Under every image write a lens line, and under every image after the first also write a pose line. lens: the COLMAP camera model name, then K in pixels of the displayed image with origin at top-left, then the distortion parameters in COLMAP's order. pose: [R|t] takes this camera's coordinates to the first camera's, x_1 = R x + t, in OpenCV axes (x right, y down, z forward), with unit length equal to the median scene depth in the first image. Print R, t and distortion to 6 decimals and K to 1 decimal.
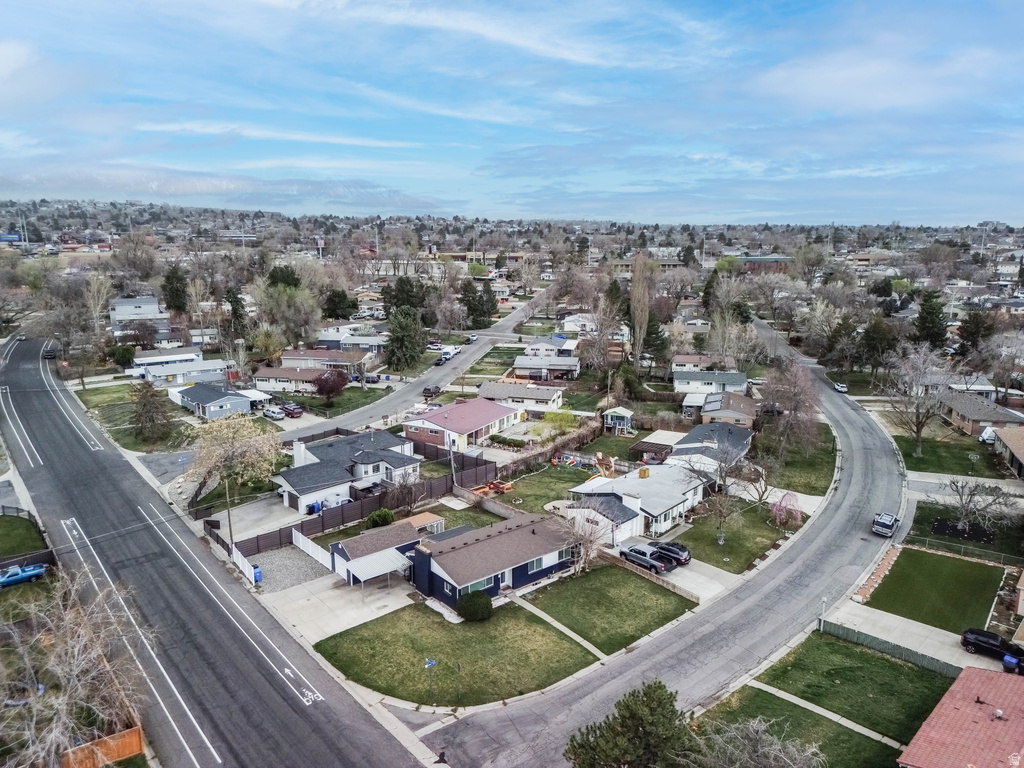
lens RADIAL K [[721.2, 0, 510.6], [0, 721.2, 377.1], [0, 0, 1]] dist [0.073559, -0.071673]
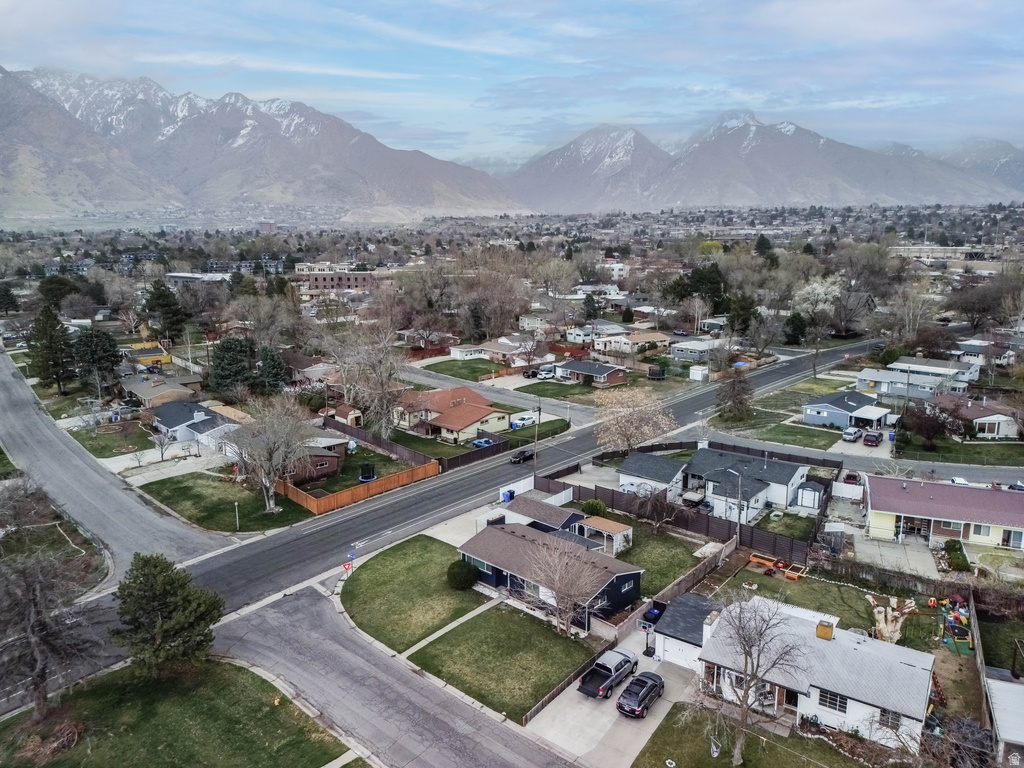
lens RADIAL K [[721.2, 0, 510.6], [0, 721.2, 377.1], [0, 0, 1]] dist [0.073559, -0.071673]
pose [[0.126127, 0.186204, -0.974382, 0.937657], [-0.192969, 0.968069, 0.160019, -0.155771], [0.973065, 0.167843, 0.158031, 0.822362]]
